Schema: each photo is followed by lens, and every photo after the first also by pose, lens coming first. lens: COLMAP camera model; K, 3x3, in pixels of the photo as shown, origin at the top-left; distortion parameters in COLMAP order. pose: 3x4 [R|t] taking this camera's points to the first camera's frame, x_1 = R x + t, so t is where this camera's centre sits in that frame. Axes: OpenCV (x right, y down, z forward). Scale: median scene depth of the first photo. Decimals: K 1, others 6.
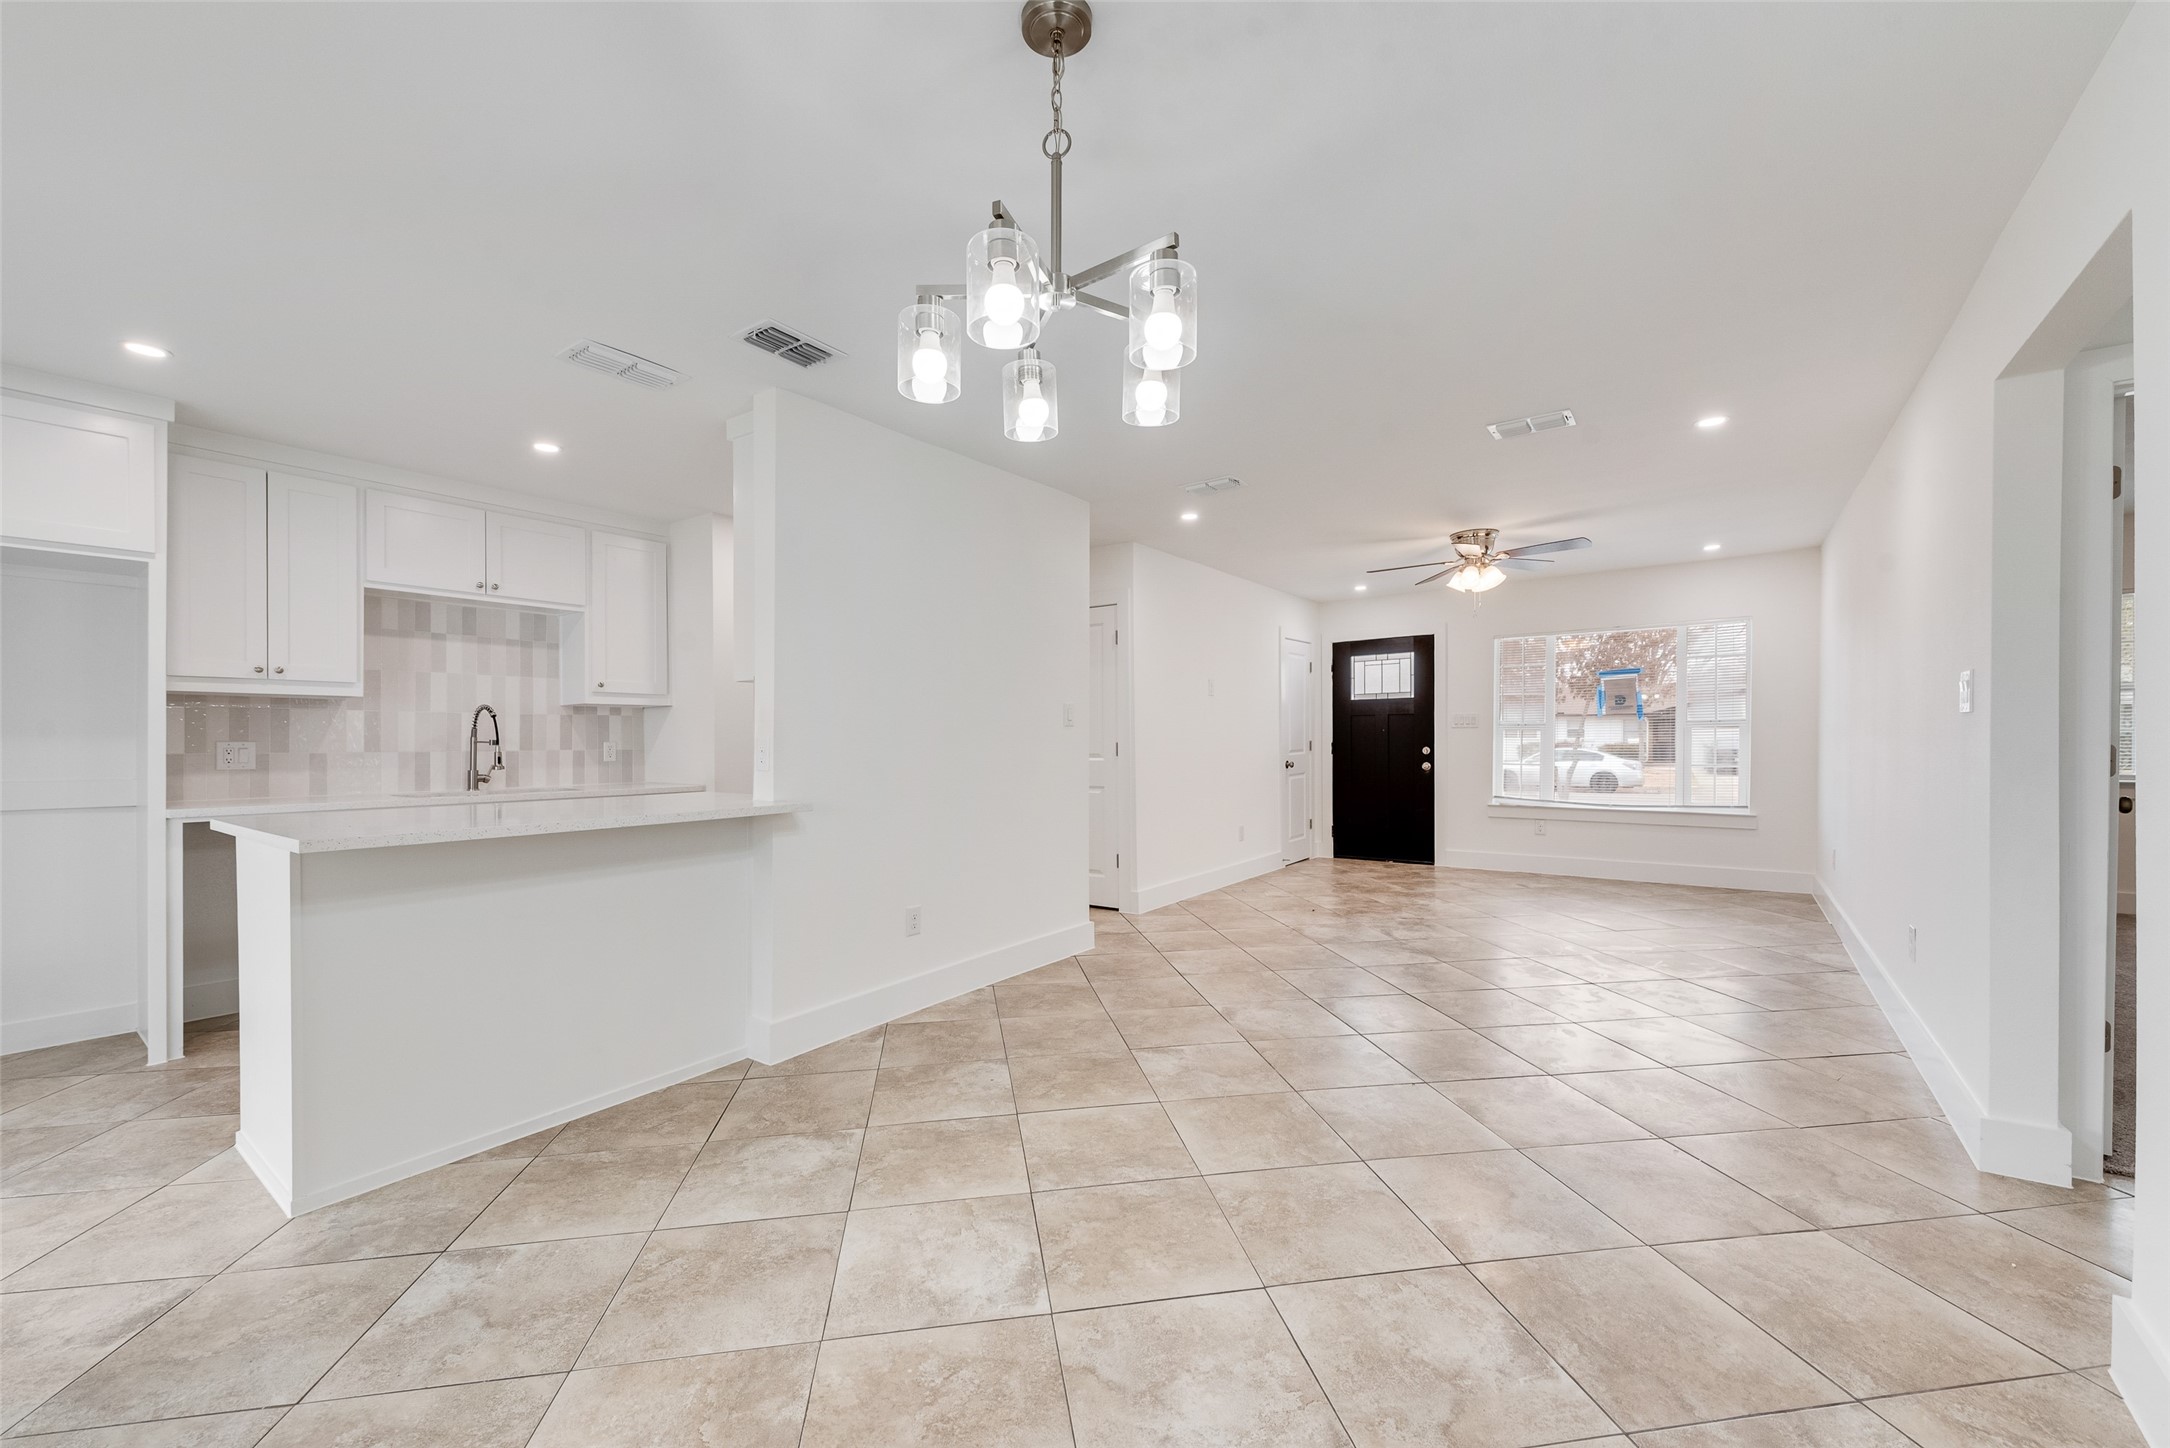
lens RADIAL K [[844.0, 0, 1084.0], [0, 844.0, 749.5], [0, 0, 1]] dist [-0.001519, -0.001511]
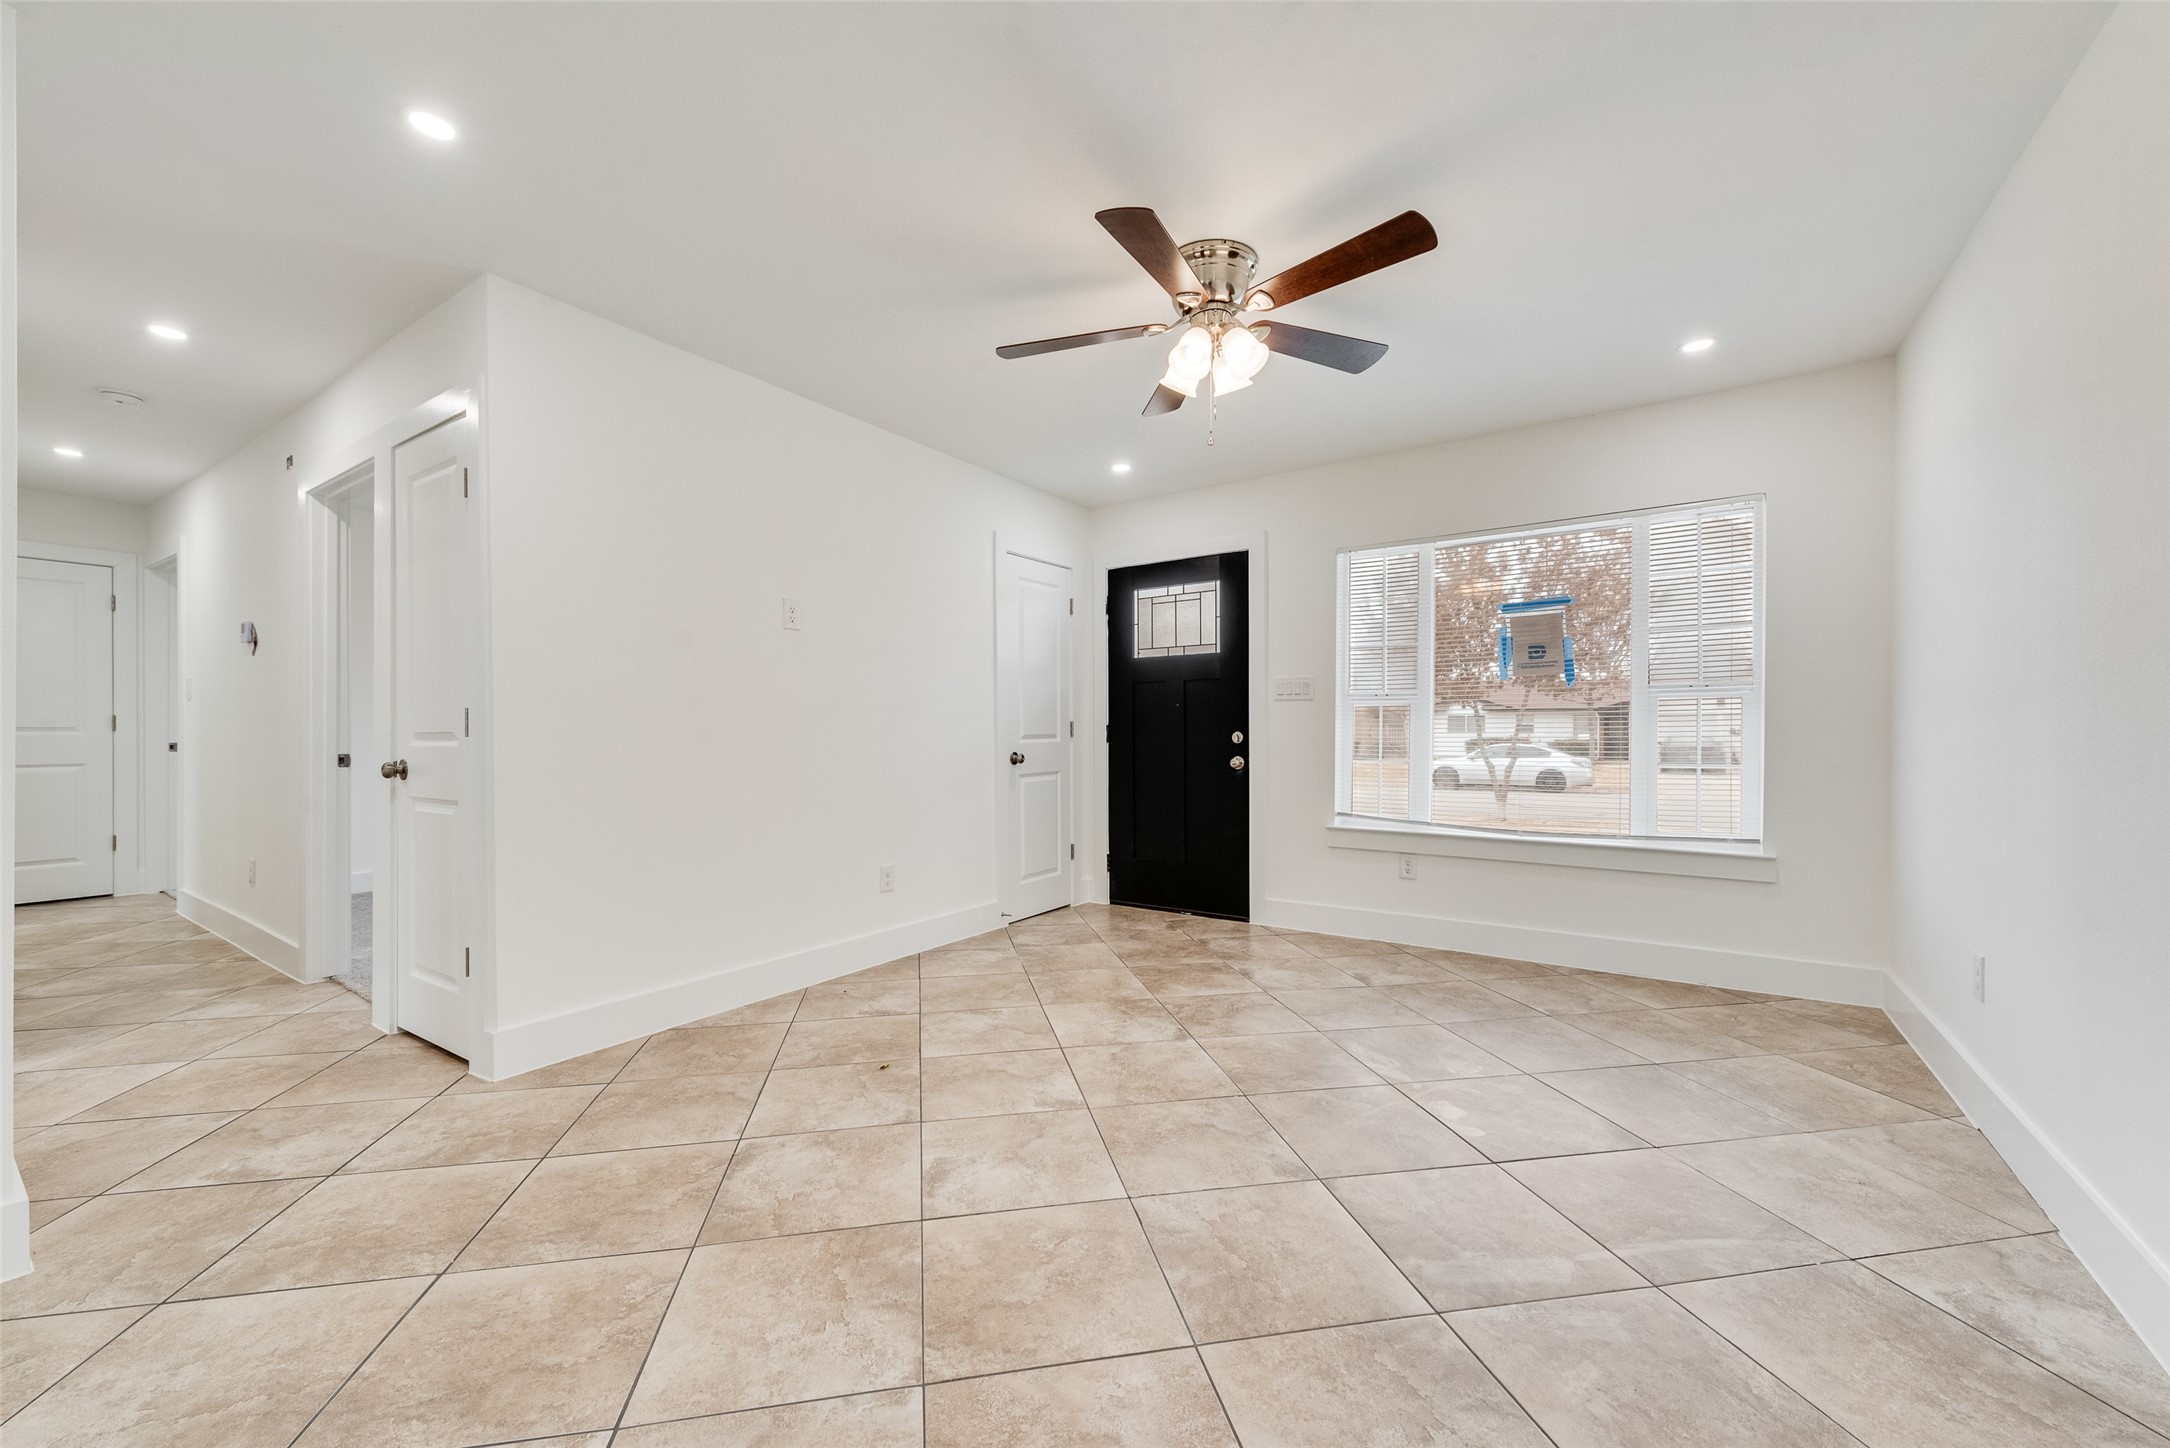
lens RADIAL K [[844.0, 0, 1093.8], [0, 844.0, 724.0], [0, 0, 1]] dist [-0.001519, -0.001511]
pose [[0.998805, 0.006287, 0.048465, 0.473772], [-0.005096, 0.999683, -0.024661, 0.013071], [-0.048605, 0.024384, 0.998520, 0.677207]]
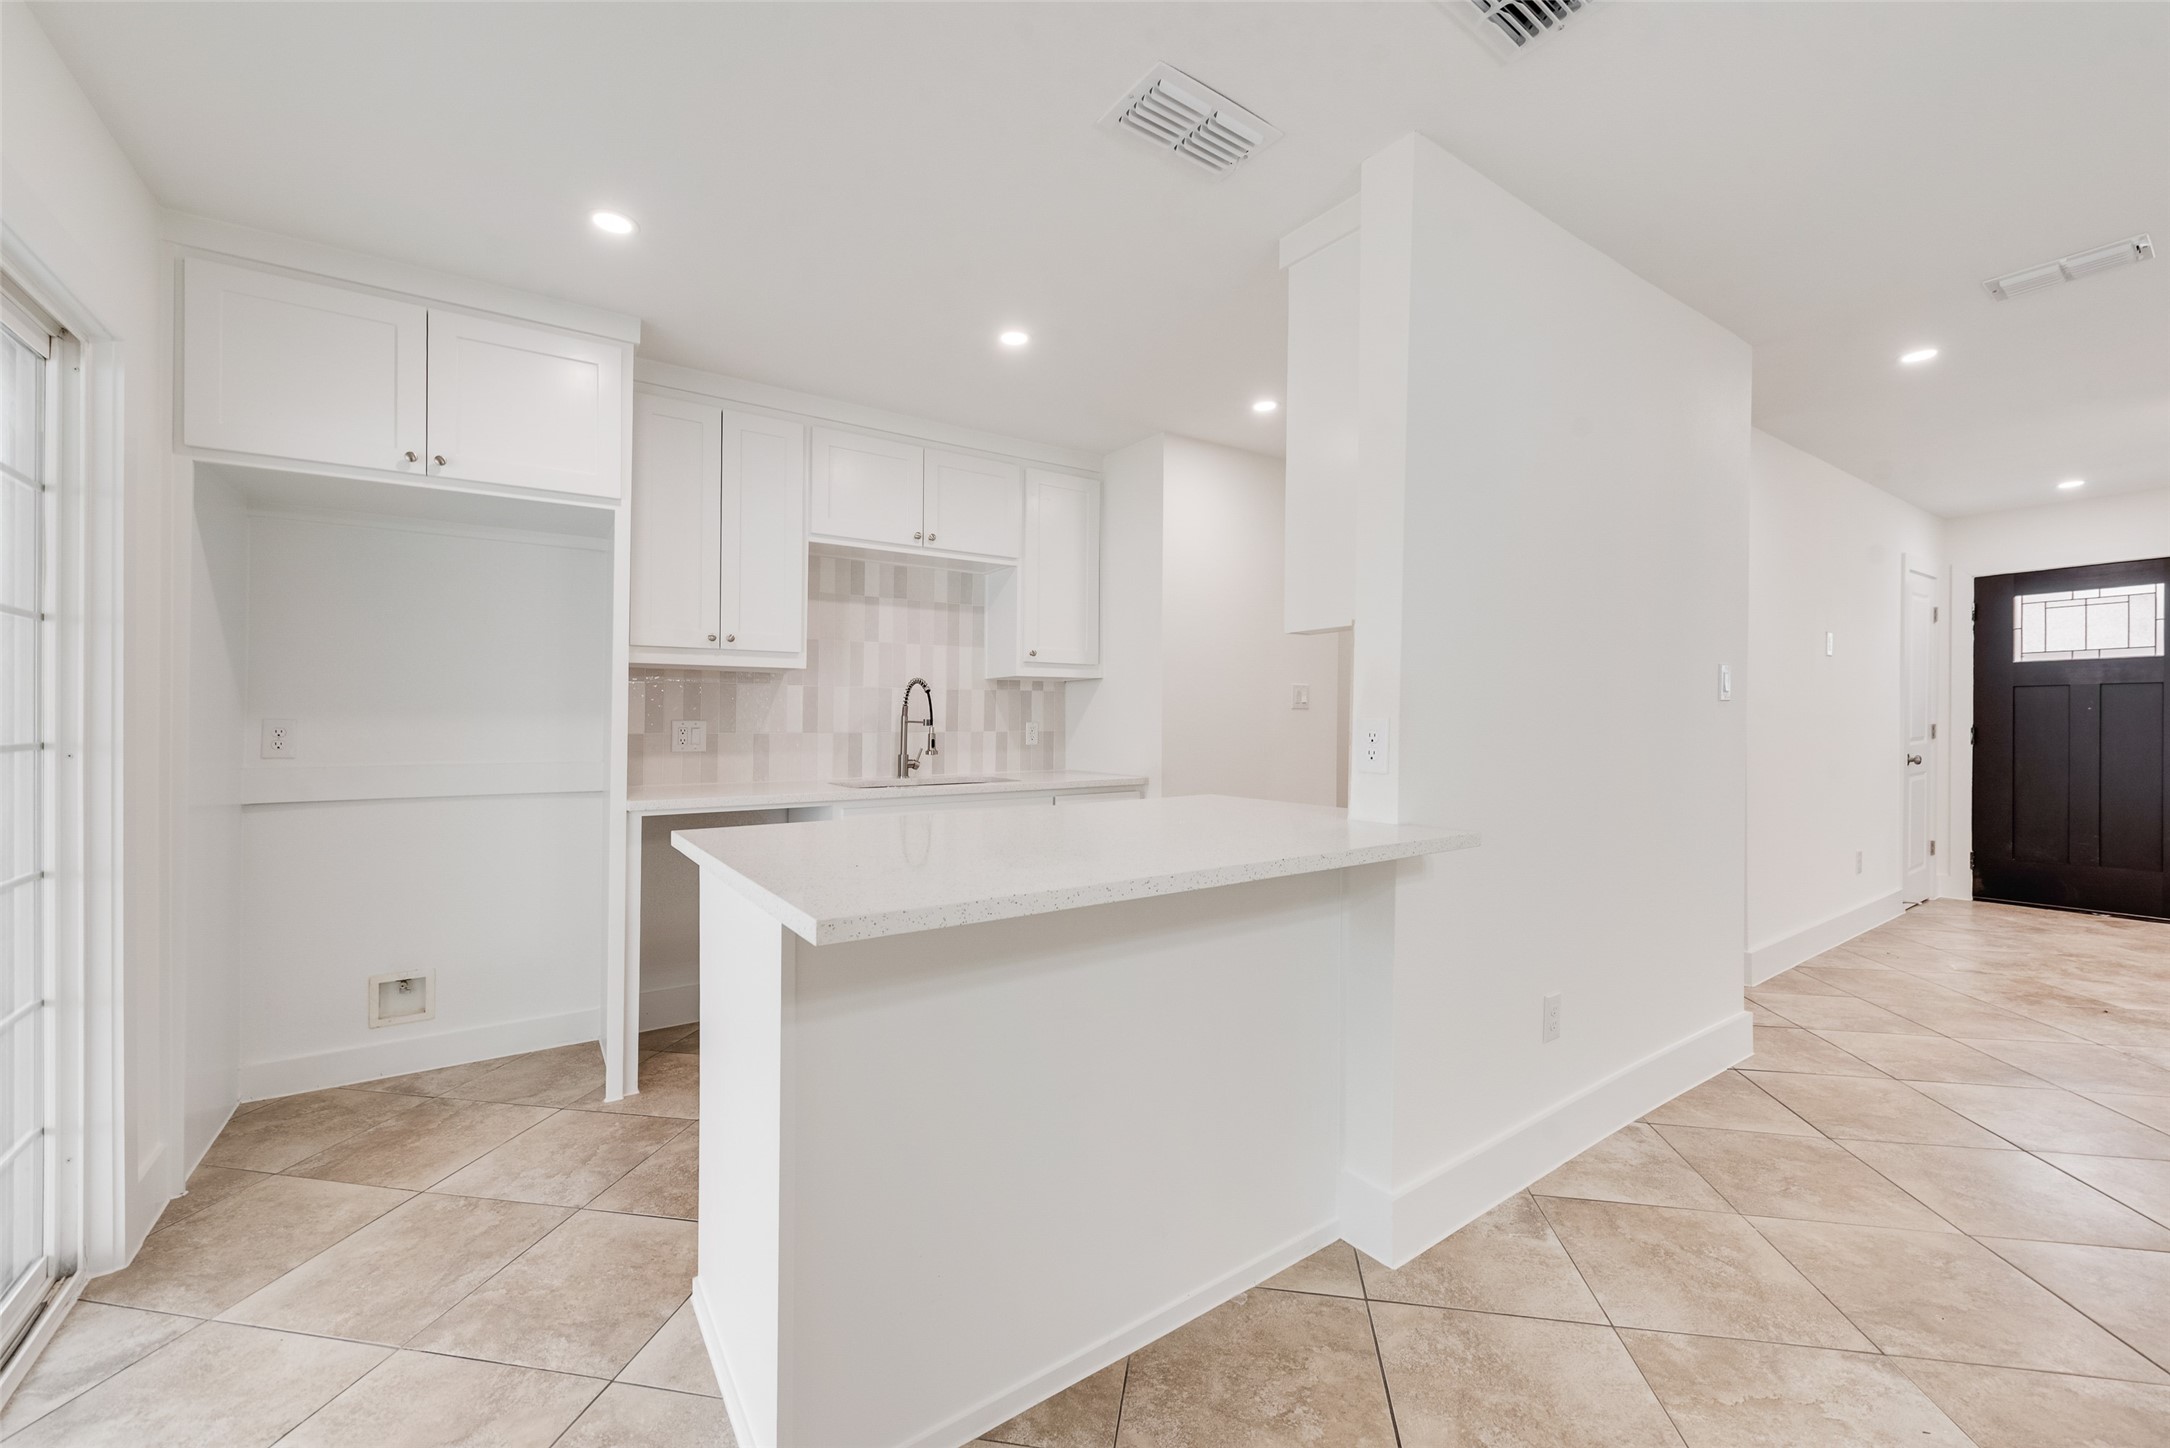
lens RADIAL K [[844.0, 0, 1069.3], [0, 844.0, 717.4], [0, 0, 1]] dist [-0.001519, -0.001511]
pose [[0.938499, 0.003162, -0.345266, -0.270484], [-0.007907, 0.999893, -0.012334, -0.003991], [0.345190, 0.014306, 0.938424, 0.252800]]
